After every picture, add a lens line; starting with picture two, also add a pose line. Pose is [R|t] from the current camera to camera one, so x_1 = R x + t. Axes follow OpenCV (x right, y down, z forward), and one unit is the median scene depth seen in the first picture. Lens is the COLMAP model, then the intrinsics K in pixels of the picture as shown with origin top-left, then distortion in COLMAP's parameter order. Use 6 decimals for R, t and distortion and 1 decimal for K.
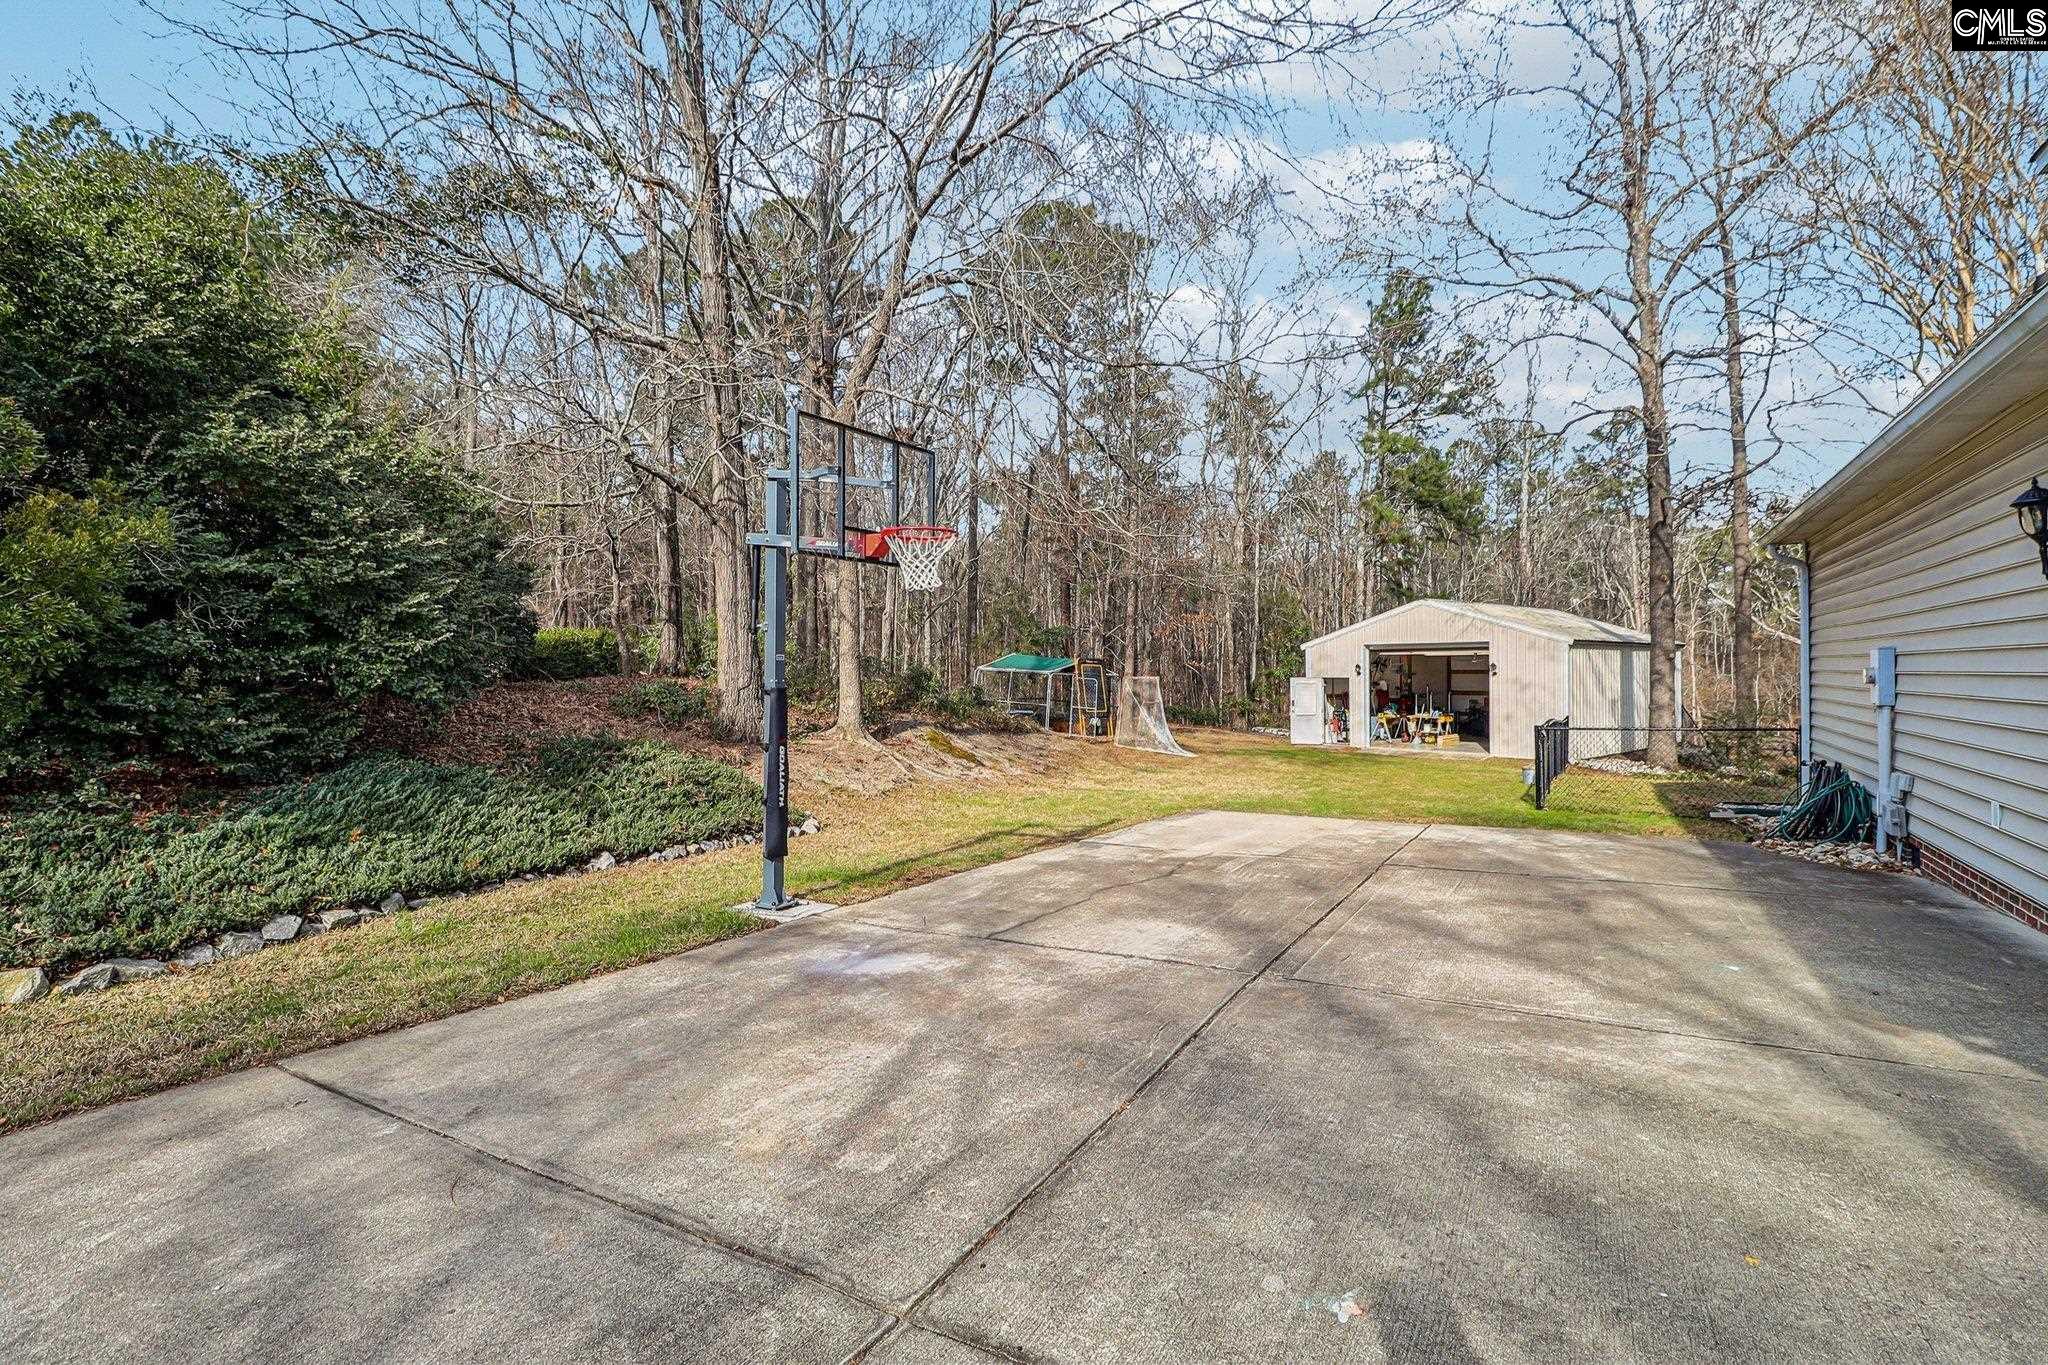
lens RADIAL K [[959.4, 0, 1007.2], [0, 959.4, 668.4], [0, 0, 1]] dist [-0.007029, -0.005069]
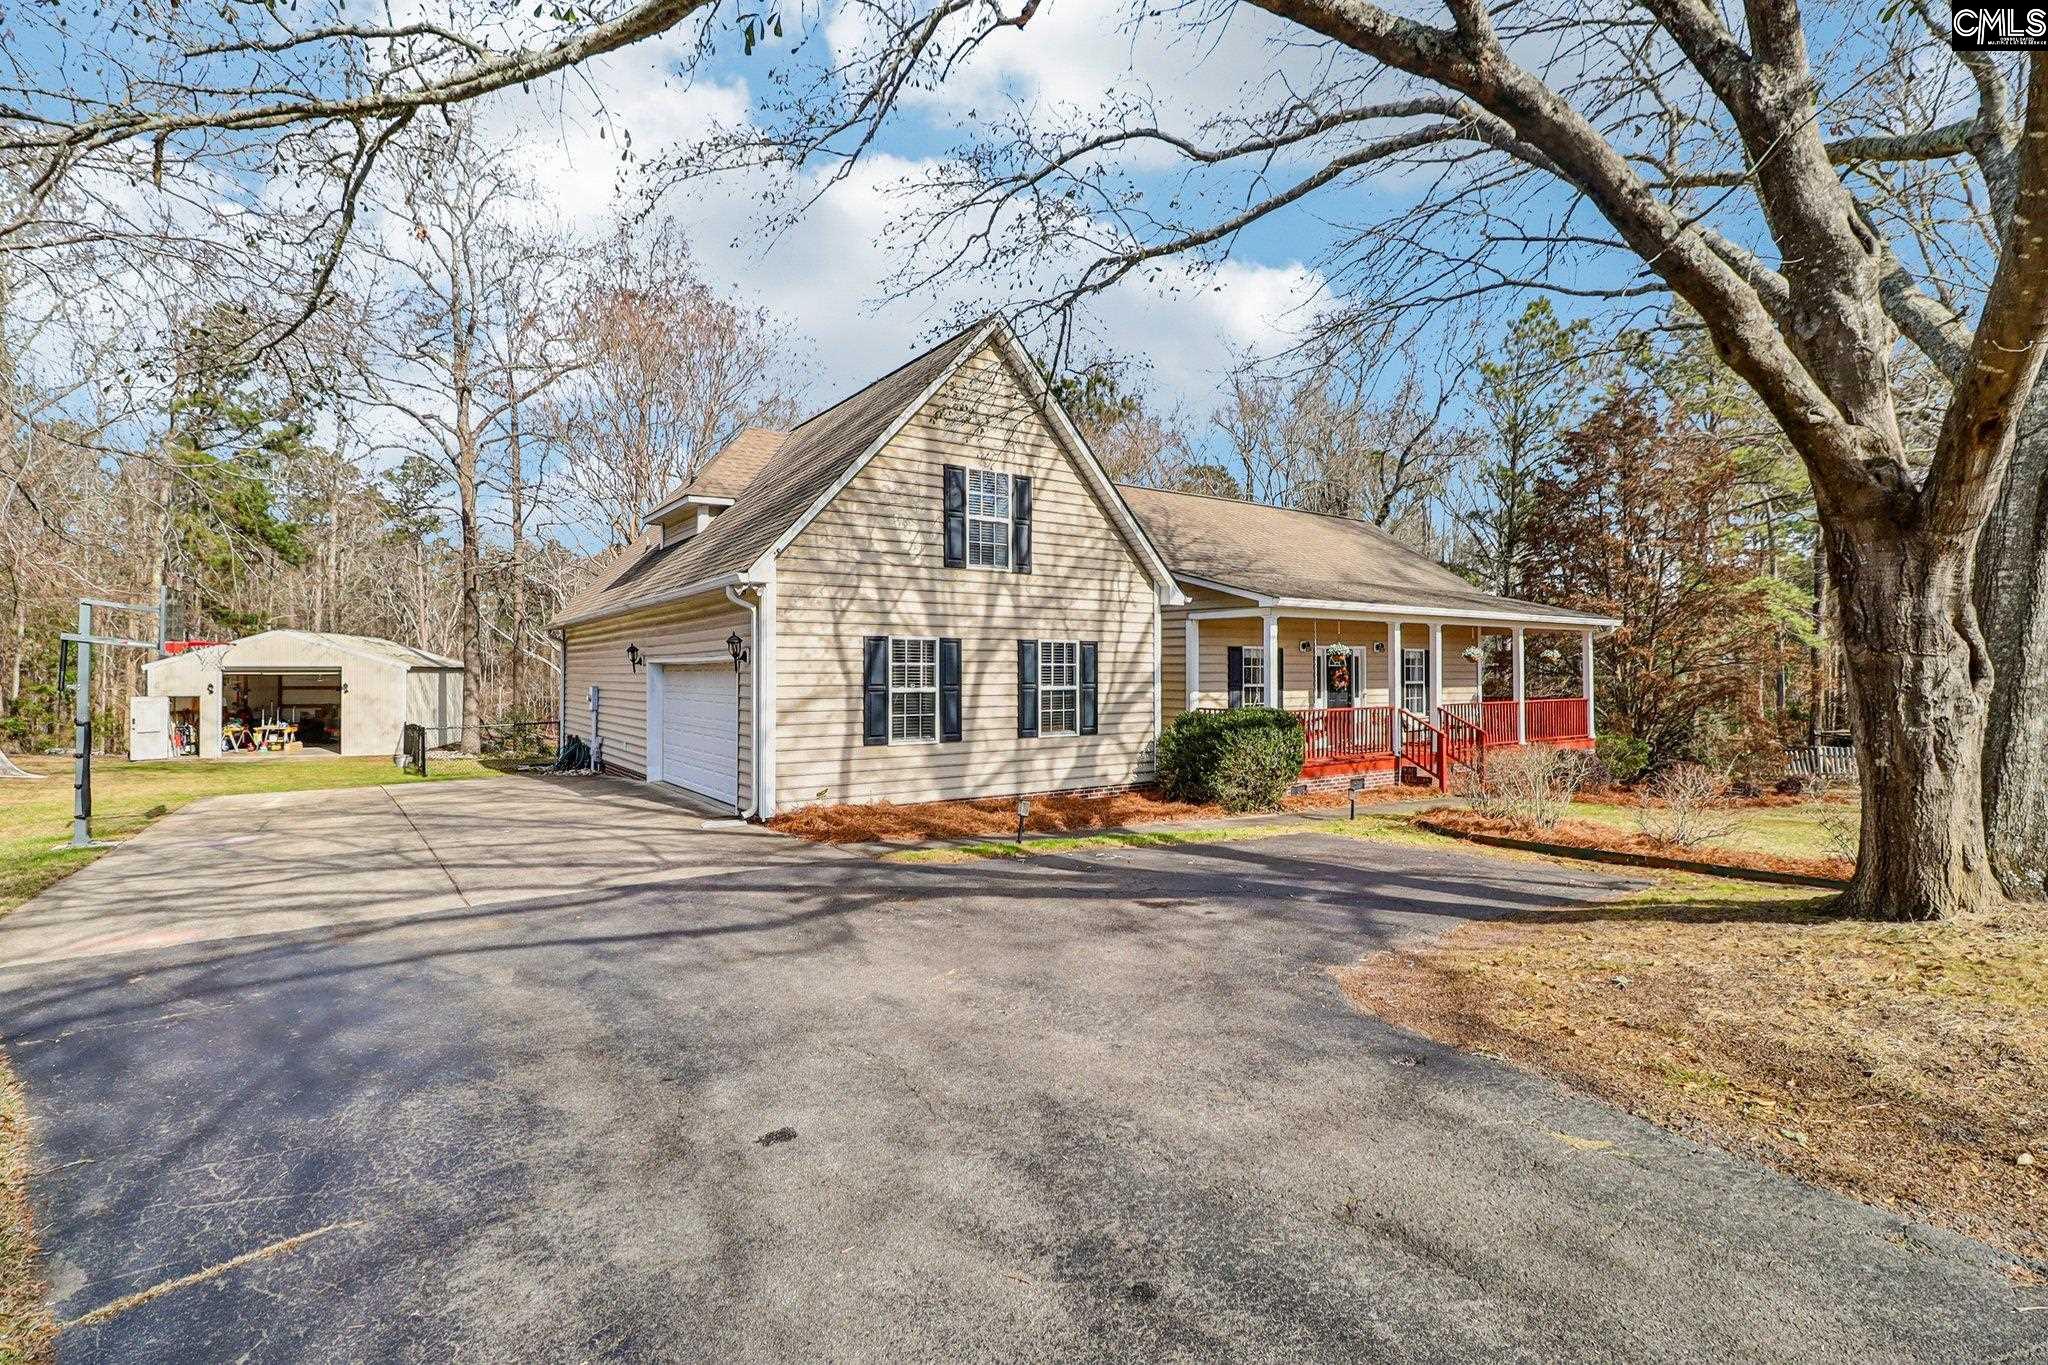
lens RADIAL K [[959.4, 0, 1023.5], [0, 959.4, 665.6], [0, 0, 1]] dist [-0.007029, -0.005069]
pose [[0.393055, 0.010928, 0.919450, -0.328377], [-0.002740, 0.999939, -0.010713, -0.018854], [-0.919511, 0.001691, 0.393061, -0.355865]]
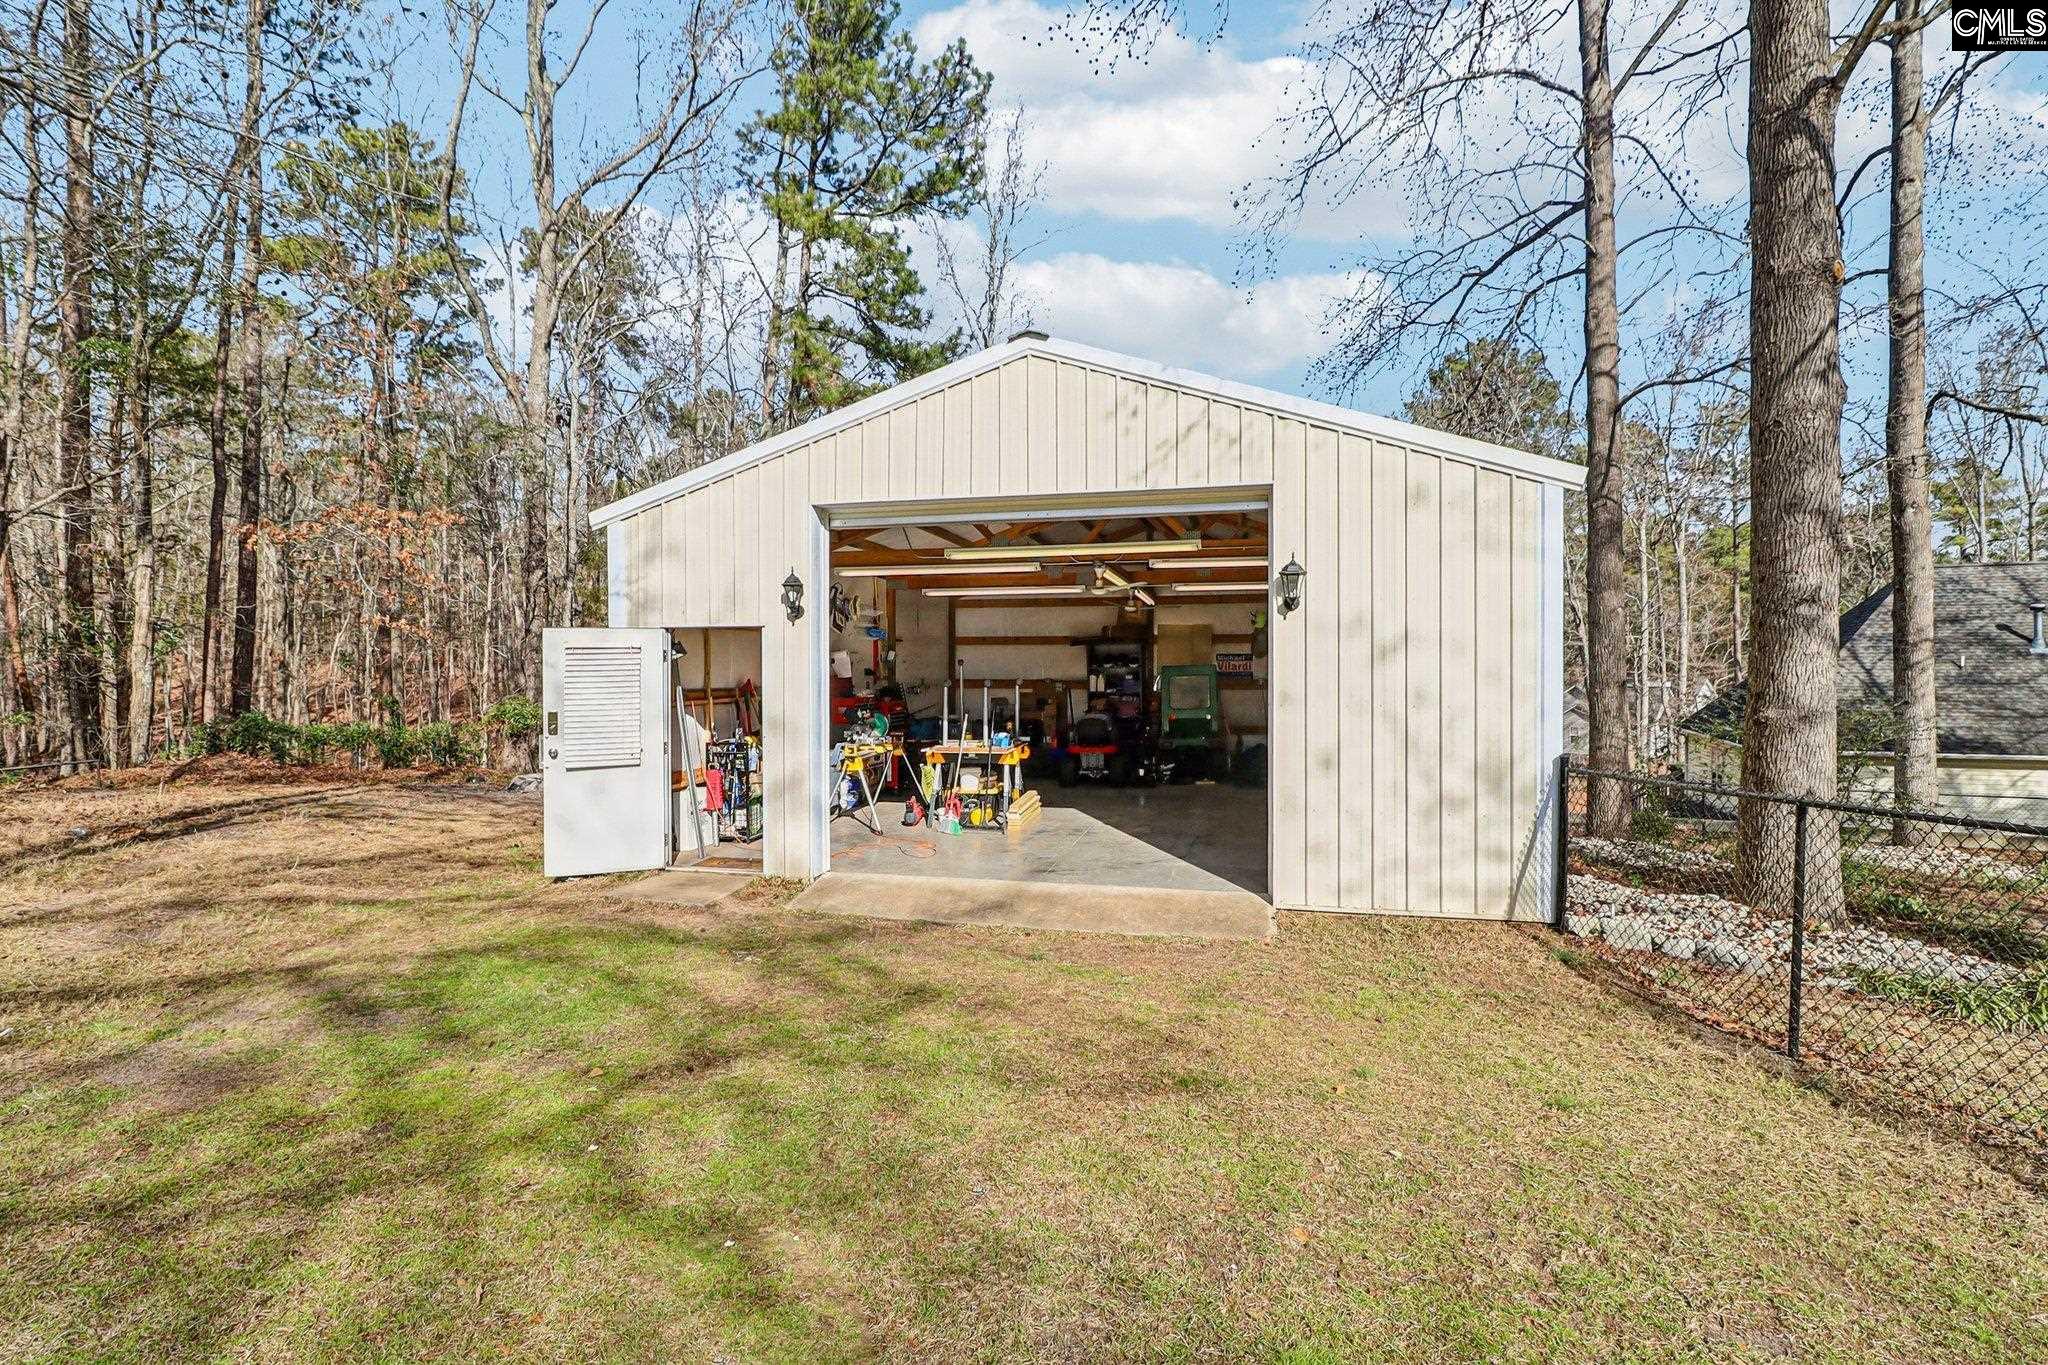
lens RADIAL K [[959.4, 0, 1015.2], [0, 959.4, 674.9], [0, 0, 1]] dist [-0.007029, -0.005069]
pose [[0.808201, -0.003231, 0.588898, 0.300362], [-0.000138, 0.999984, 0.005675, 0.026149], [-0.588907, -0.004667, 0.808188, 0.869445]]
